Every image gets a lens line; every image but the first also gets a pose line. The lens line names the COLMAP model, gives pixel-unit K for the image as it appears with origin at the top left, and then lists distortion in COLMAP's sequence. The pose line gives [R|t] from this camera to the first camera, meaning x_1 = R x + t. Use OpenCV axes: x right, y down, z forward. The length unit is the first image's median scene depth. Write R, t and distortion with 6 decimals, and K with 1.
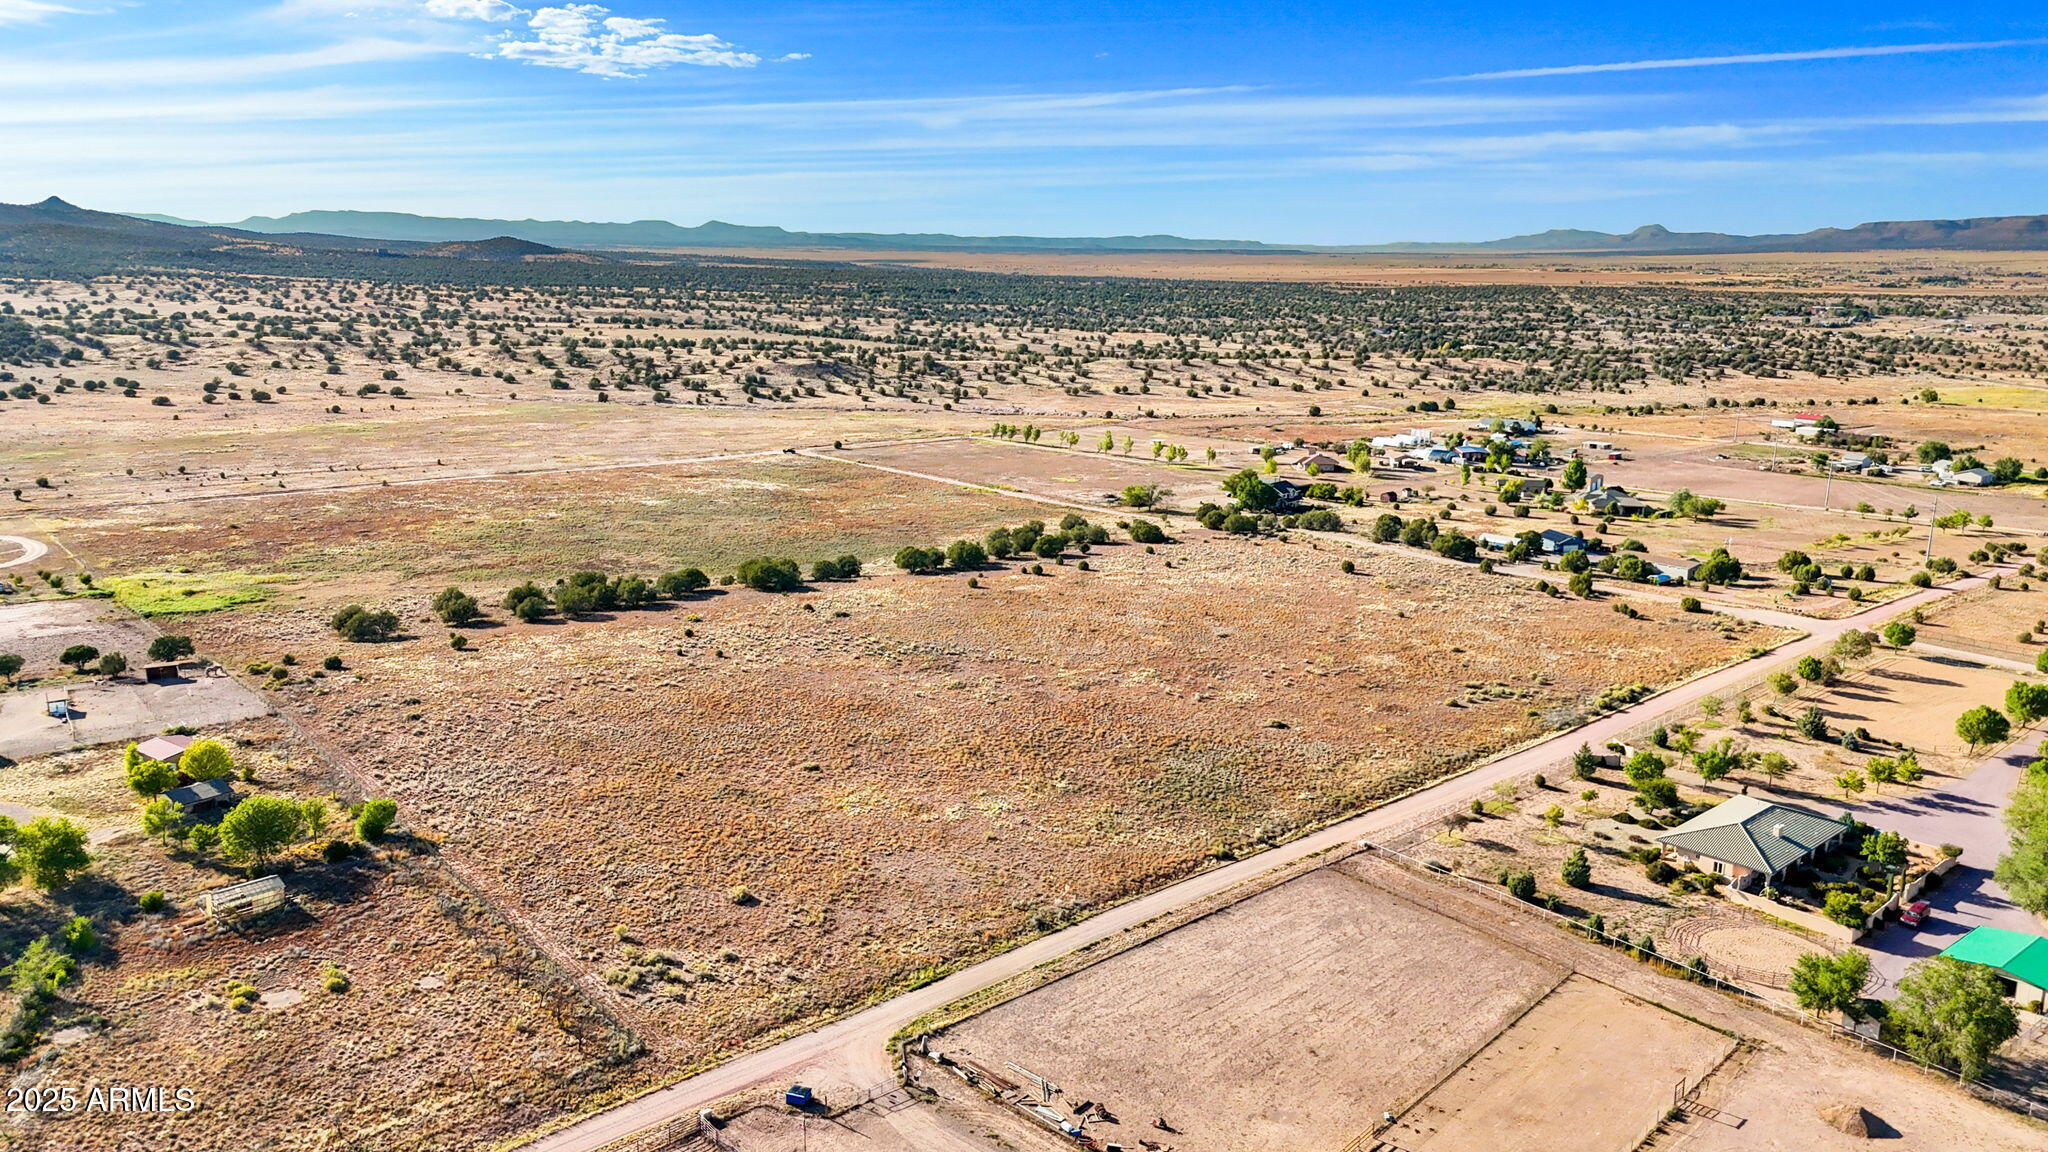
lens RADIAL K [[1519.6, 0, 1022.6], [0, 1519.6, 580.9], [0, 0, 1]] dist [0.053728, -0.044552]
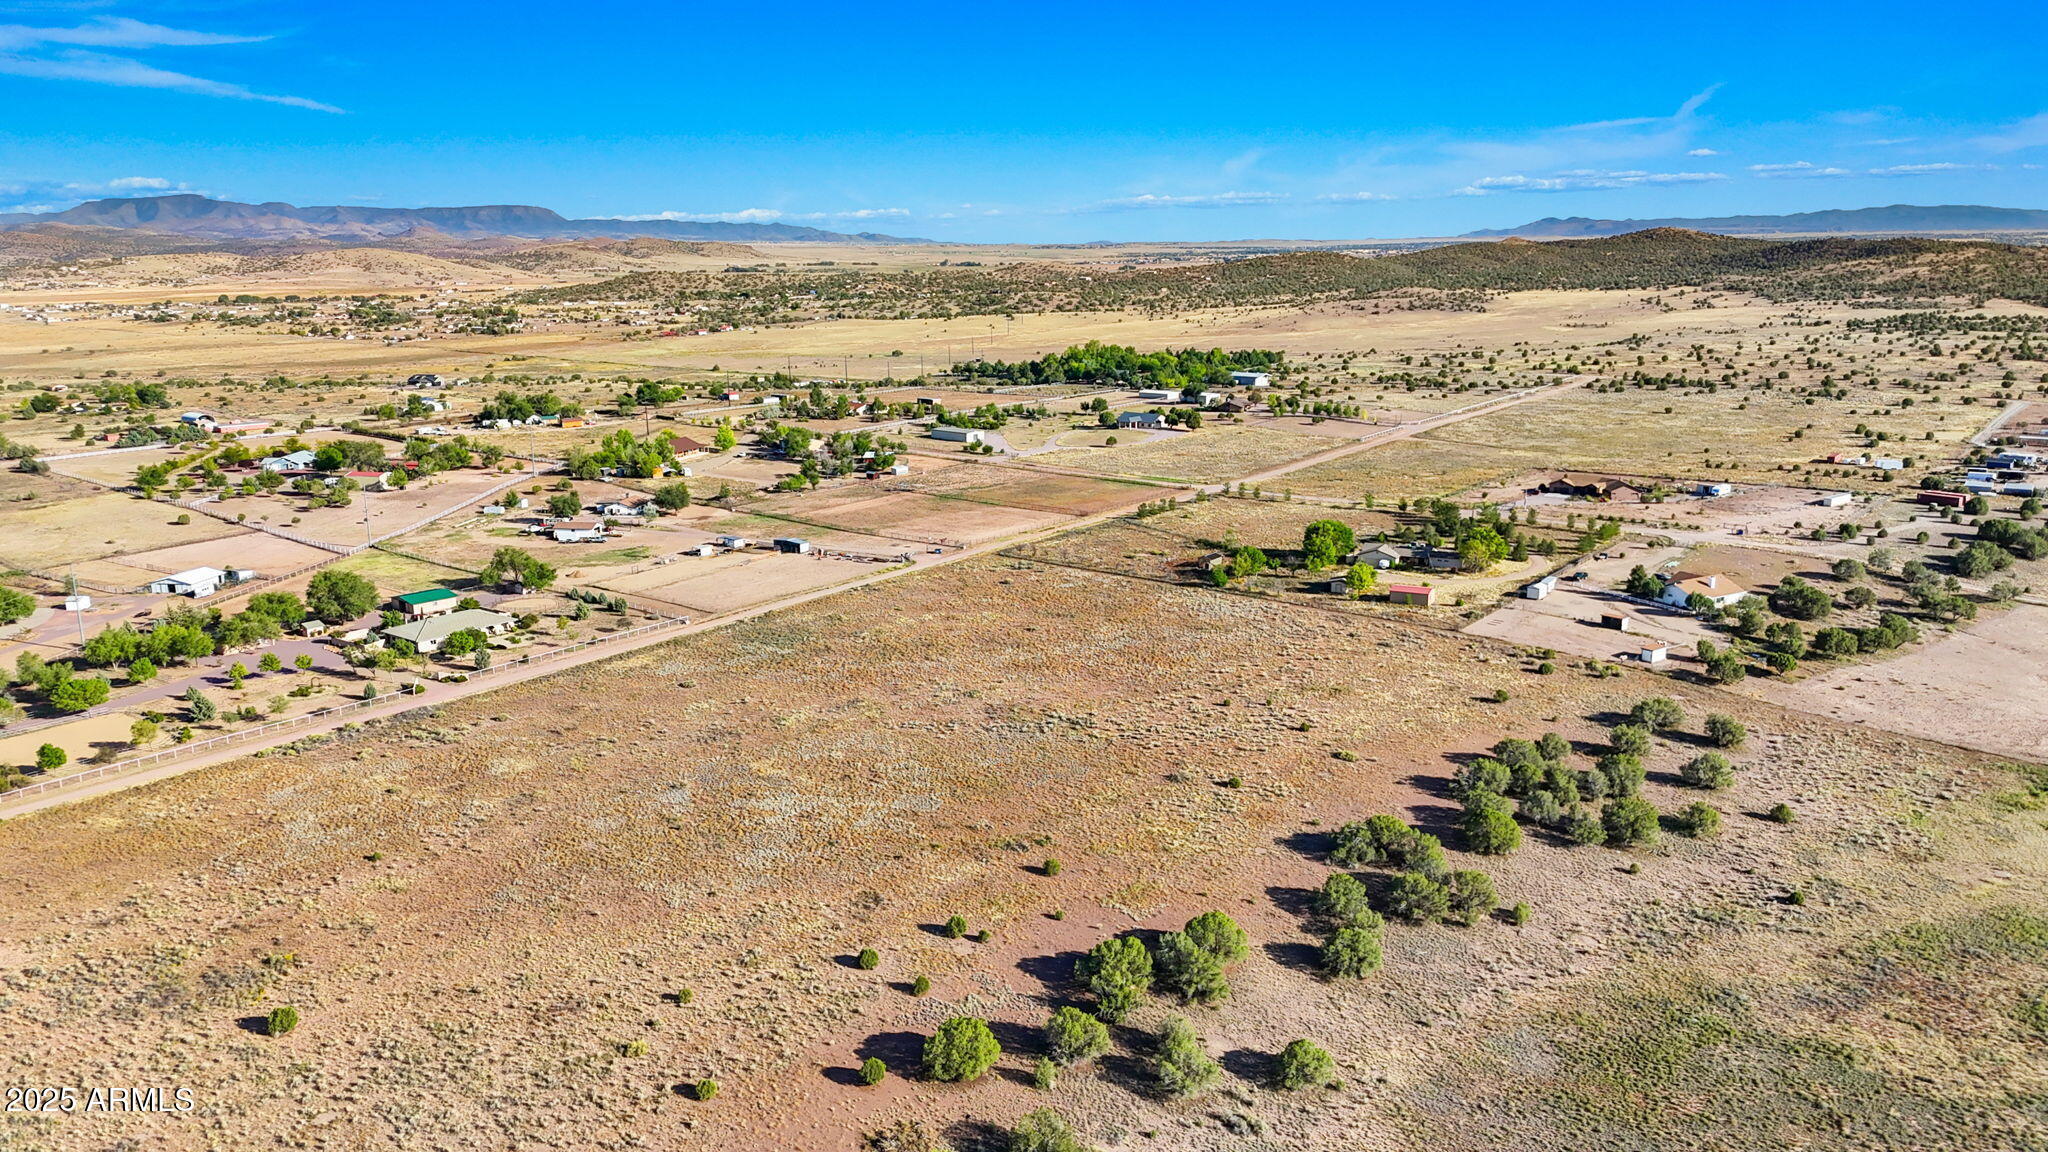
lens RADIAL K [[1519.6, 0, 1018.2], [0, 1519.6, 575.5], [0, 0, 1]] dist [0.053728, -0.044552]
pose [[-0.986425, 0.032986, -0.160864, 0.118323], [-0.037336, 0.908908, 0.415321, -0.568950], [0.159910, 0.415689, -0.895339, 2.415021]]
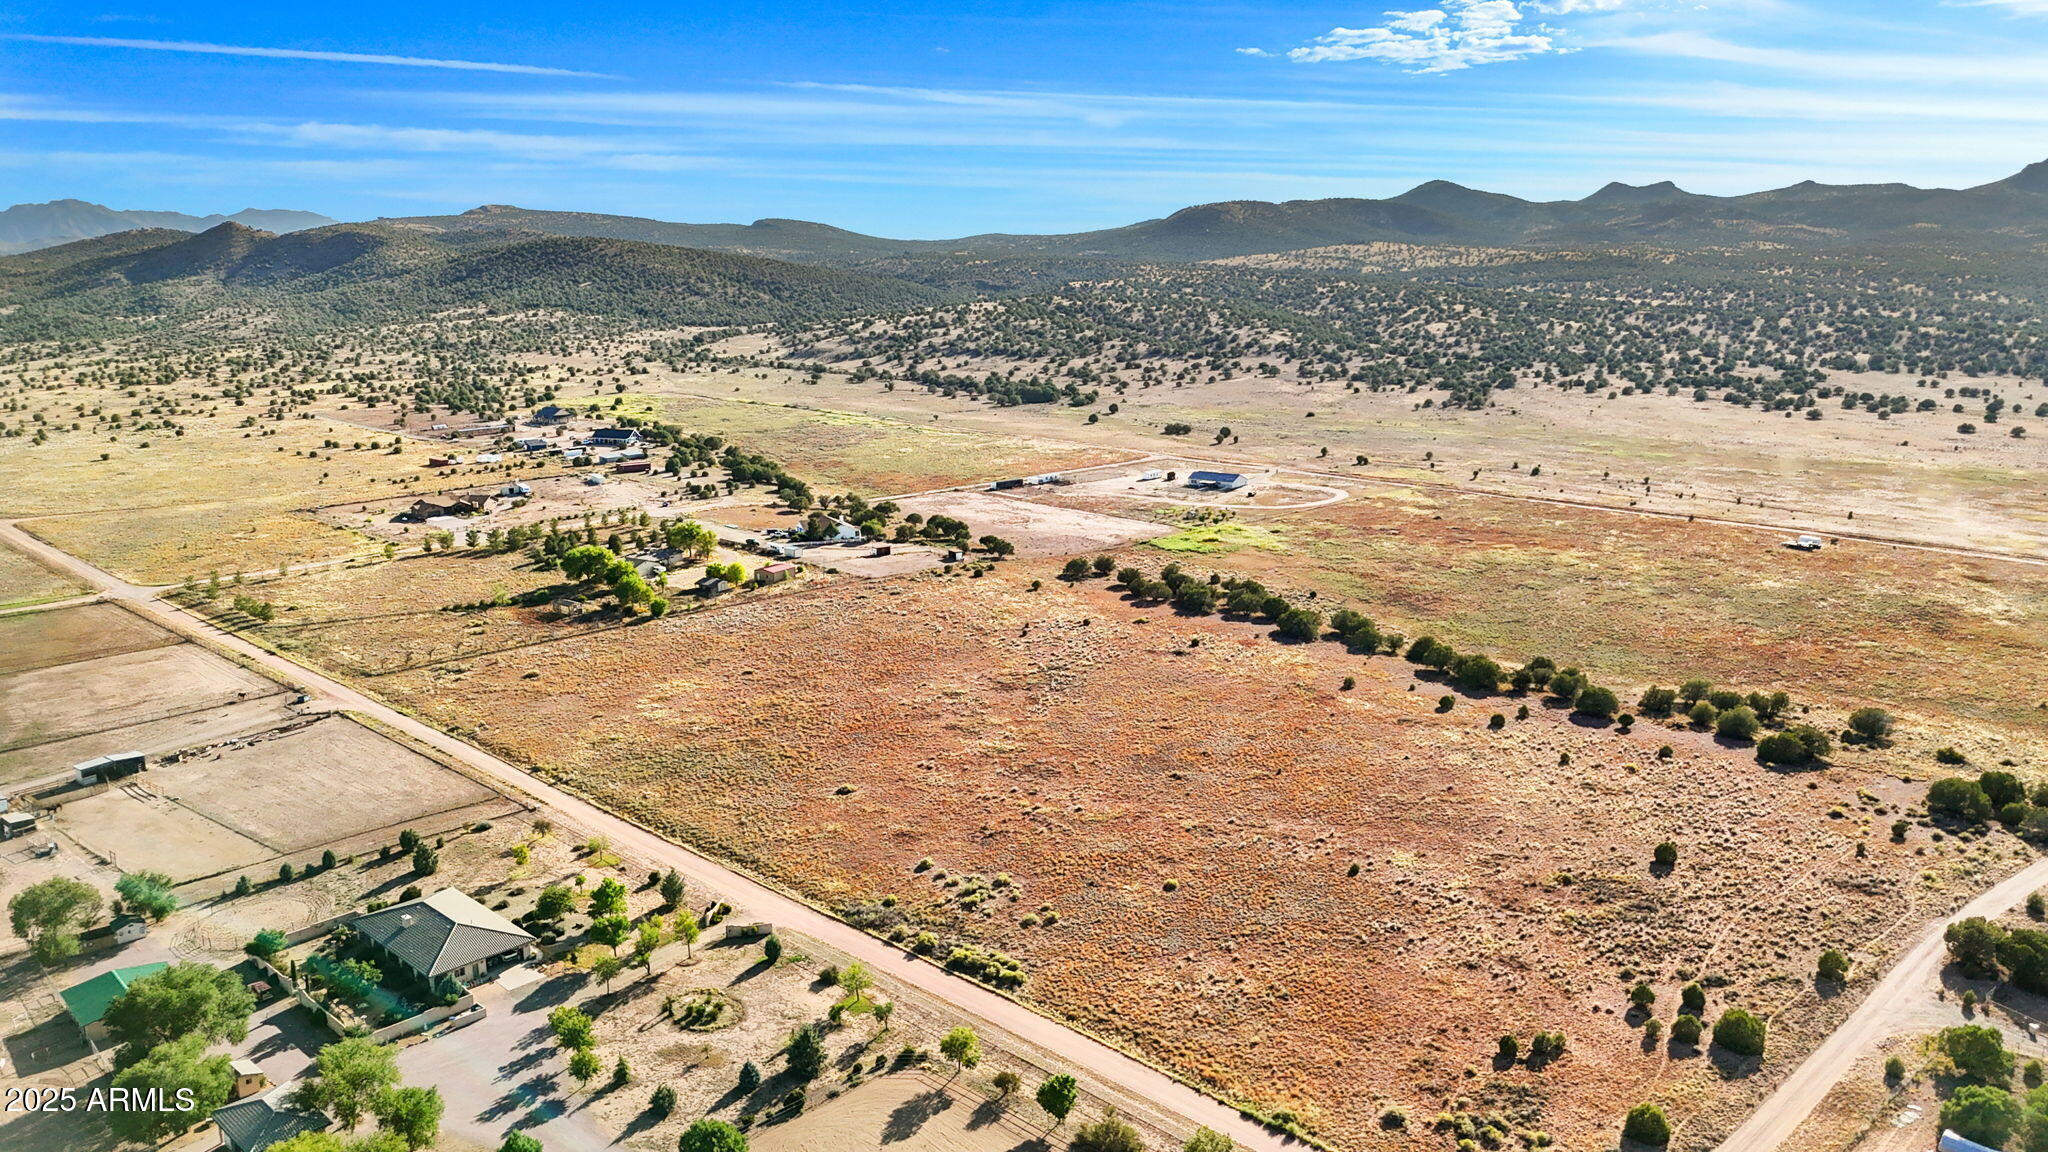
lens RADIAL K [[1519.6, 0, 1033.3], [0, 1519.6, 571.5], [0, 0, 1]] dist [0.053728, -0.044552]
pose [[0.056660, 0.200809, -0.977991, 1.359070], [-0.200532, 0.961891, 0.185885, -0.314946], [0.978047, 0.185586, 0.094769, 1.164001]]
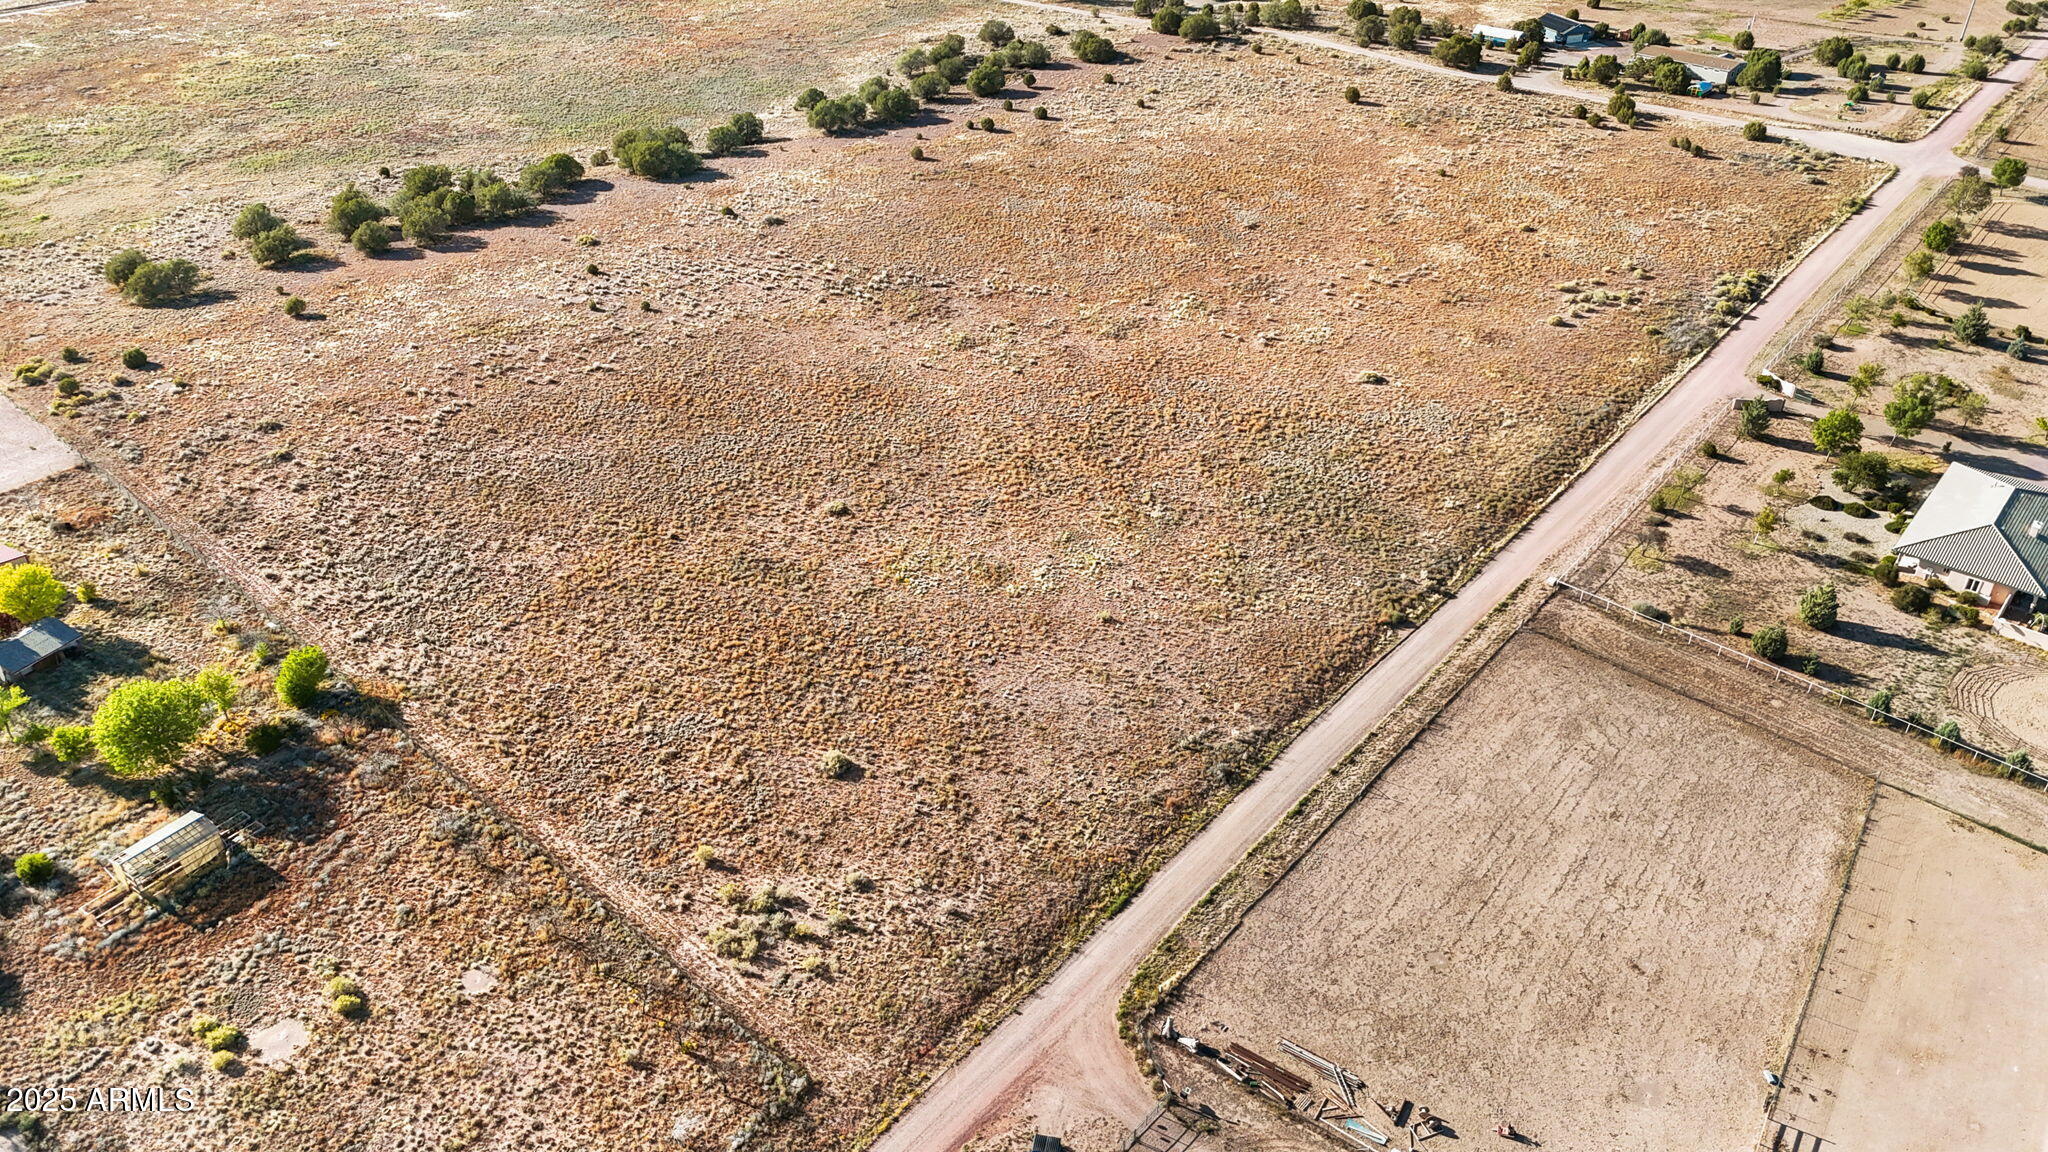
lens RADIAL K [[1519.6, 0, 1017.9], [0, 1519.6, 591.8], [0, 0, 1]] dist [0.053728, -0.044552]
pose [[0.990615, -0.088148, 0.104464, -0.138289], [0.043508, 0.927867, 0.370366, -0.130533], [-0.129576, -0.362345, 0.922993, 0.257322]]
